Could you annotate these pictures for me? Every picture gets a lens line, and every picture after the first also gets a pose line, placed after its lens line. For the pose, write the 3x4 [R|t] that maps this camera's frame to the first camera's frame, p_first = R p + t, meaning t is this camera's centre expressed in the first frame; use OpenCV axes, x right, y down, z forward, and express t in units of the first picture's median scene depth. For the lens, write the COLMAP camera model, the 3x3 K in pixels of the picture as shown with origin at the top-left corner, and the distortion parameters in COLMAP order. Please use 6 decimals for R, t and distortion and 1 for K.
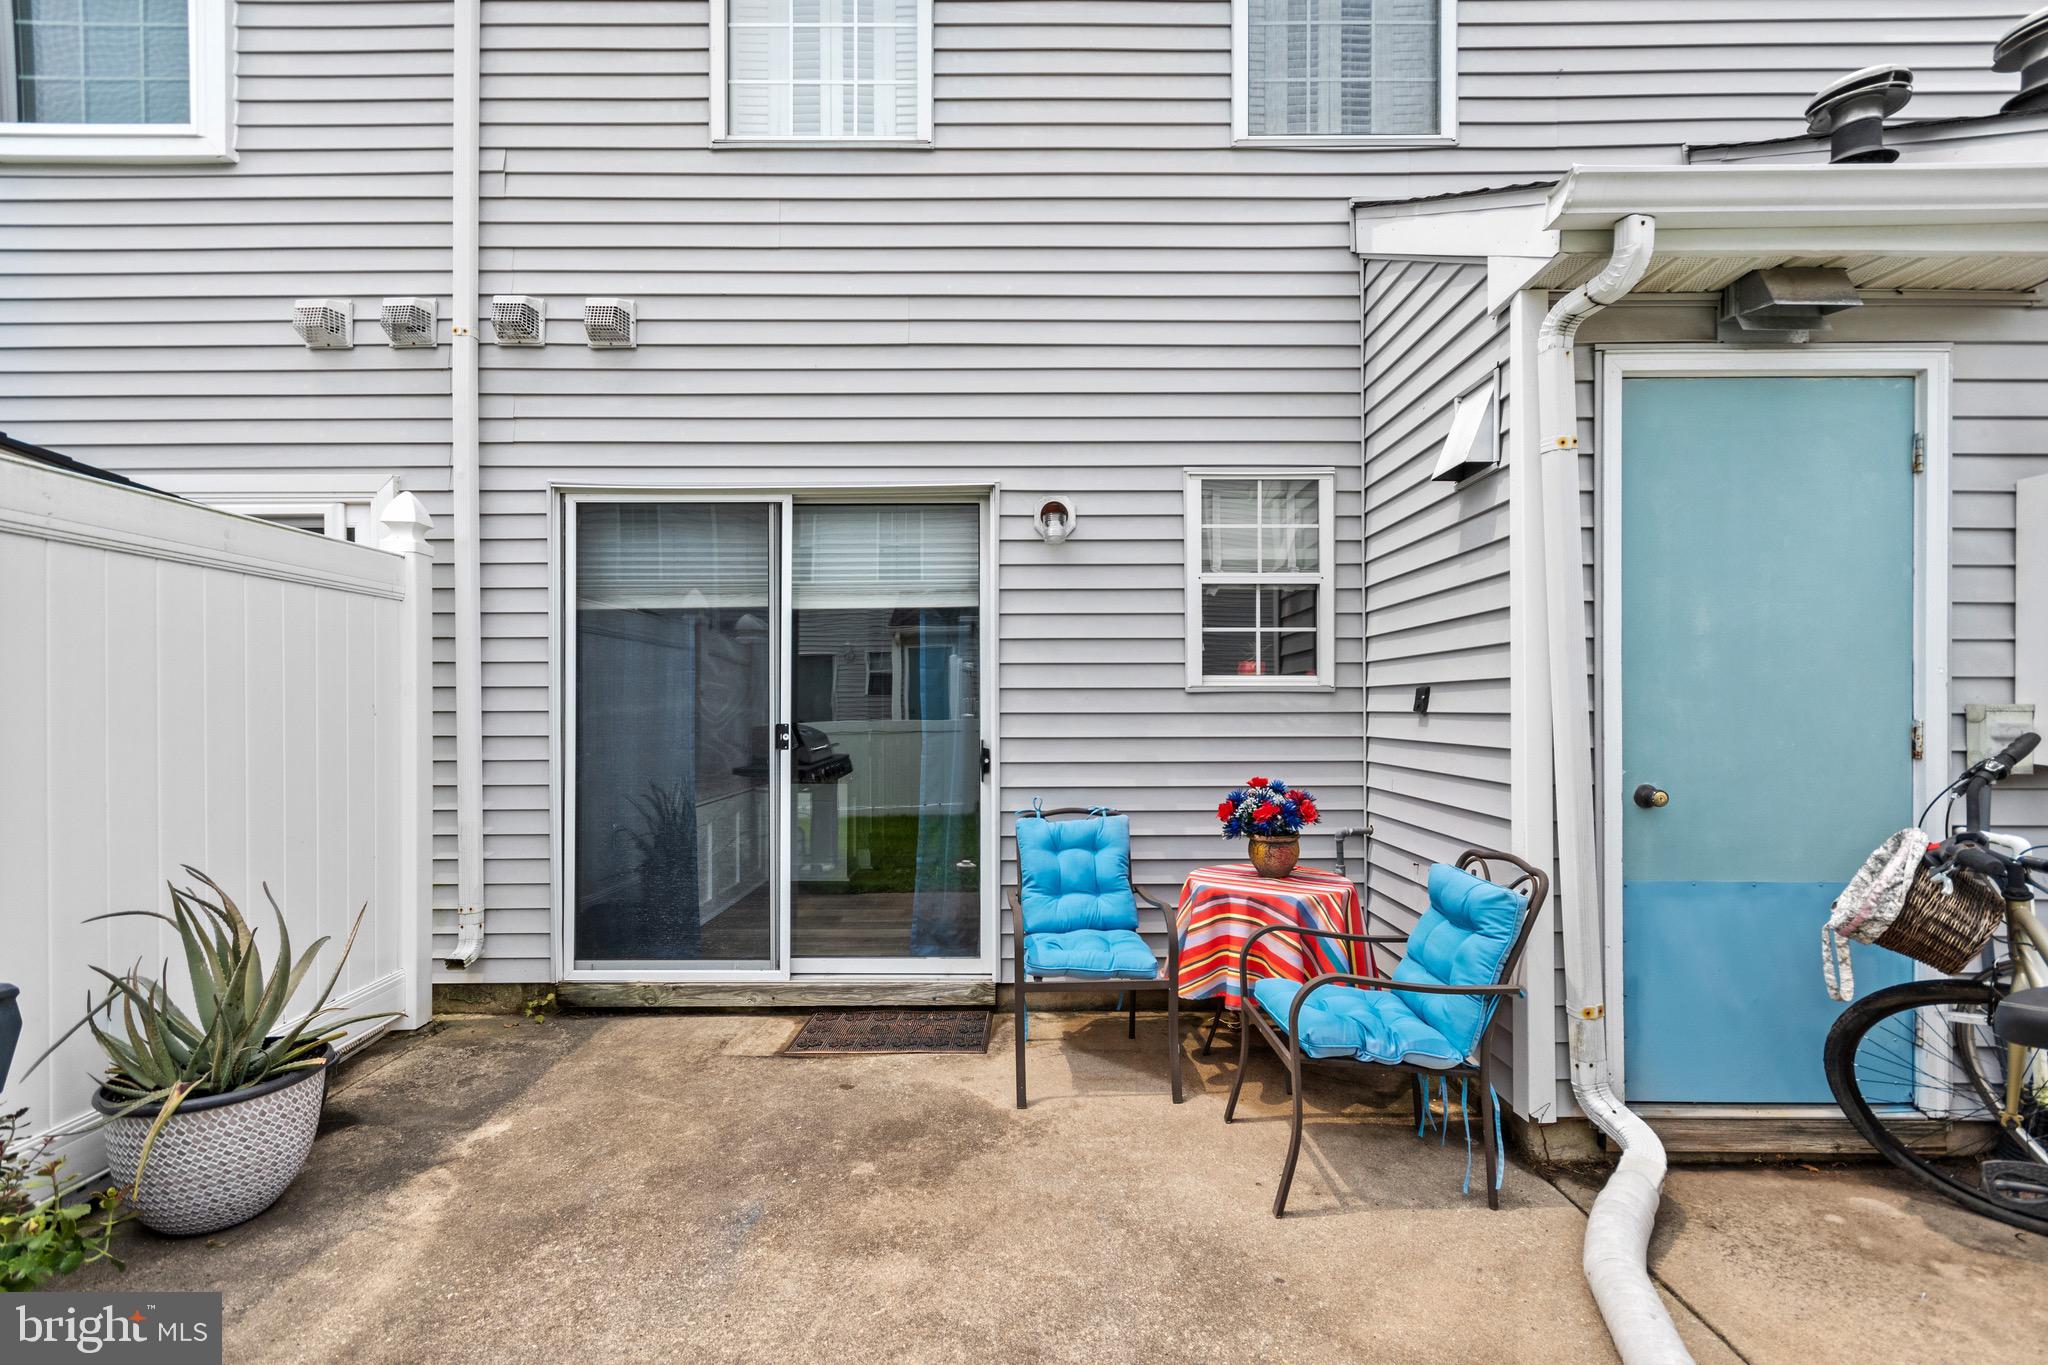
lens RADIAL K [[924.6, 0, 1026.3], [0, 924.6, 706.4], [0, 0, 1]] dist [0.009336, -0.001593]
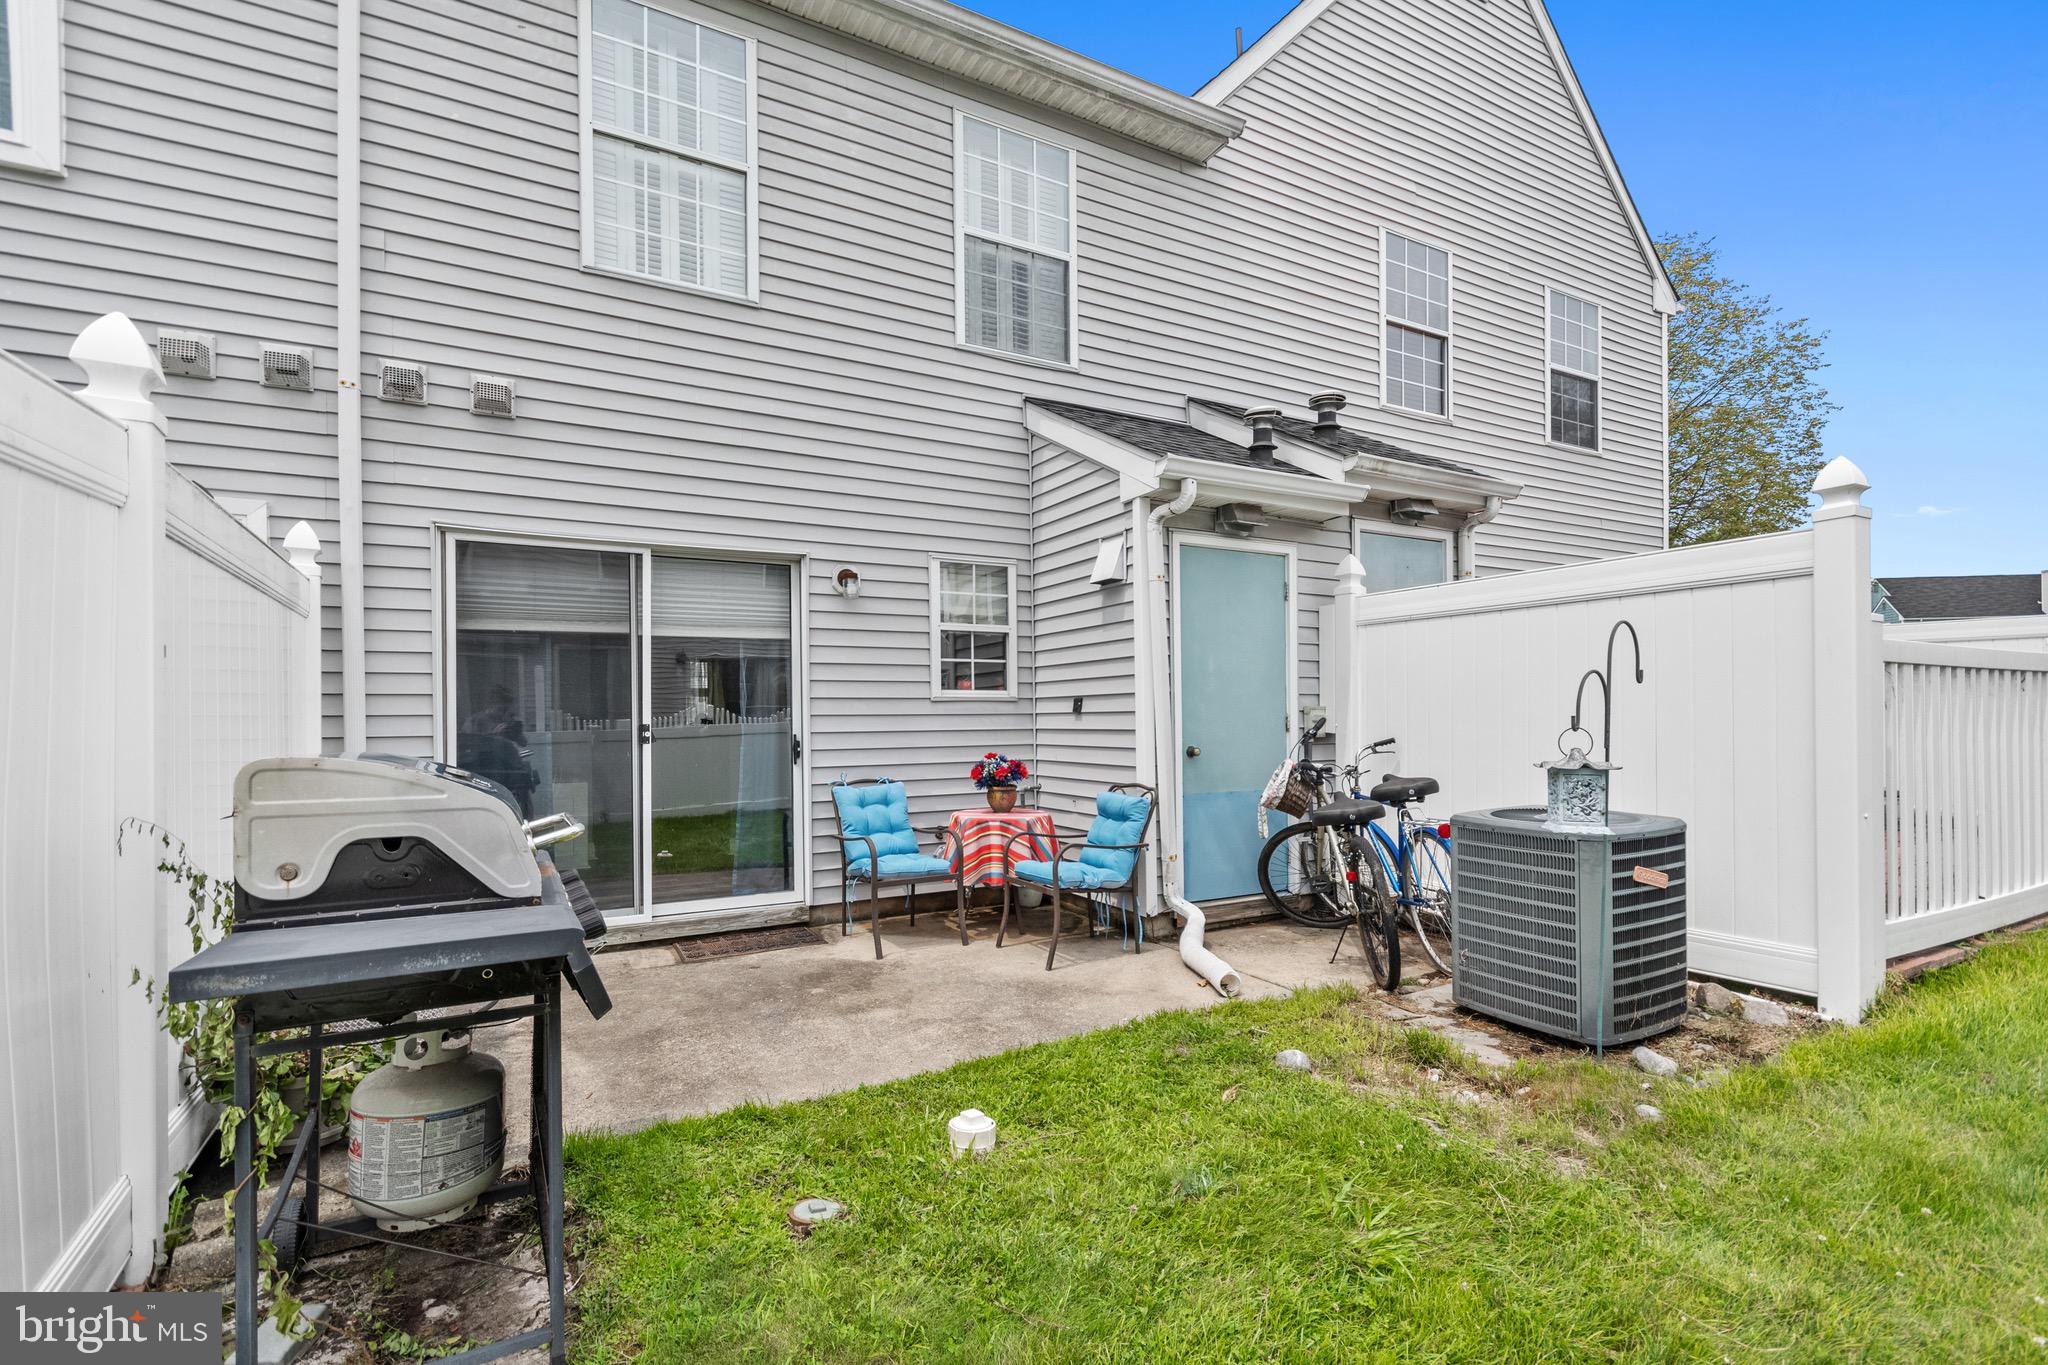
lens RADIAL K [[924.6, 0, 1065.4], [0, 924.6, 711.5], [0, 0, 1]] dist [0.009336, -0.001593]
pose [[0.858211, -0.002049, 0.513292, -0.438994], [0.008101, 0.999922, -0.009553, 0.019101], [-0.513232, 0.012356, 0.858161, -0.432229]]
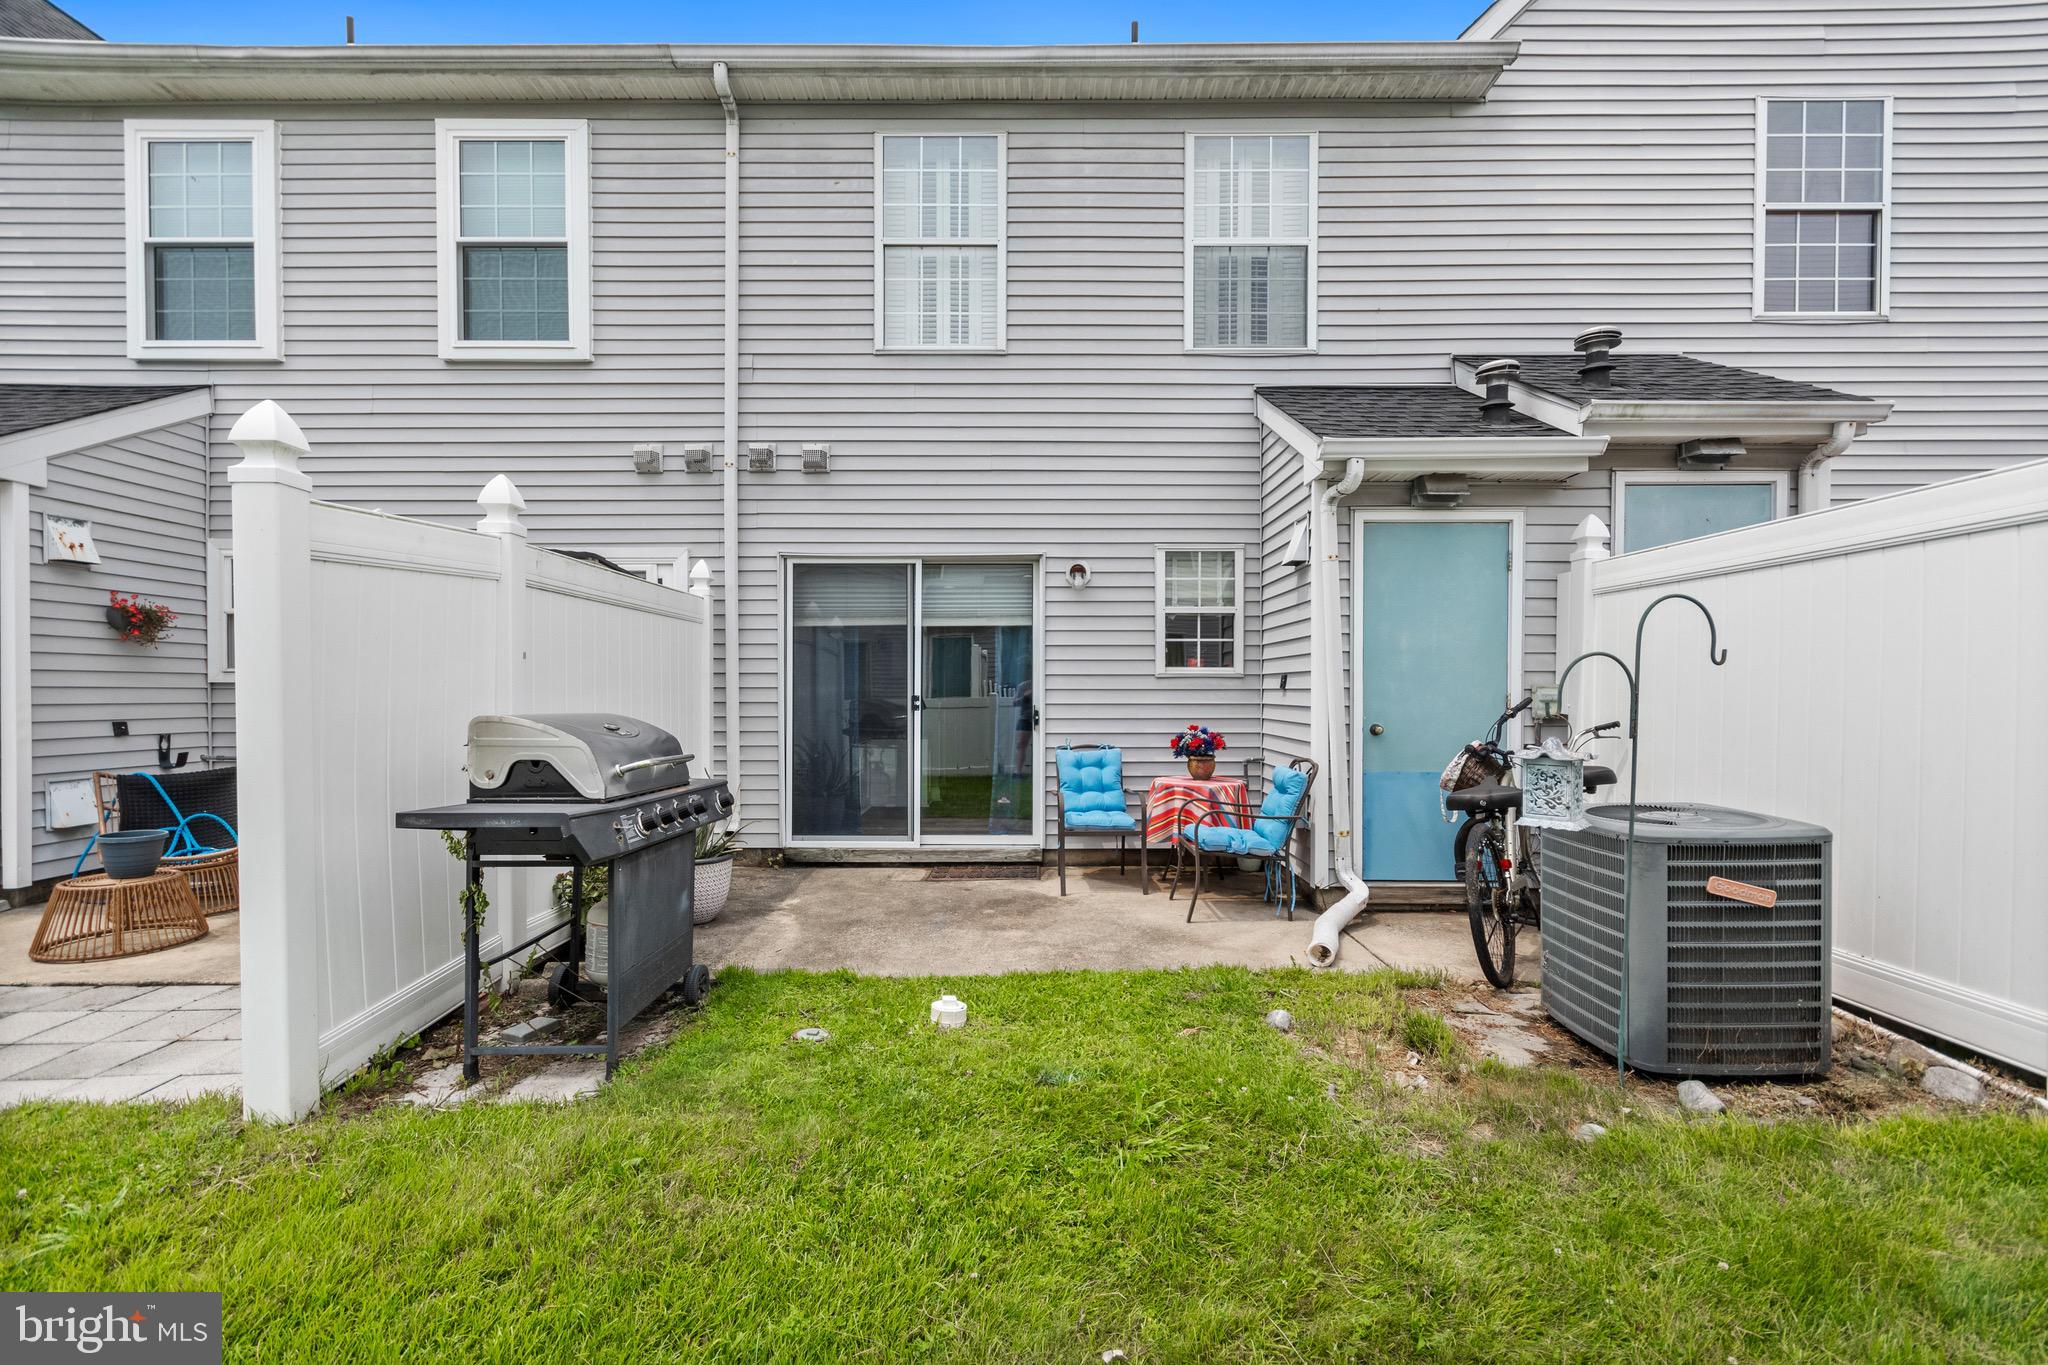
lens RADIAL K [[924.6, 0, 1062.3], [0, 924.6, 692.4], [0, 0, 1]] dist [0.009336, -0.001593]
pose [[0.999276, 0.002652, 0.037953, -0.064219], [-0.002722, 0.999995, 0.001803, 0.010020], [-0.037948, -0.001905, 0.999278, -0.713890]]
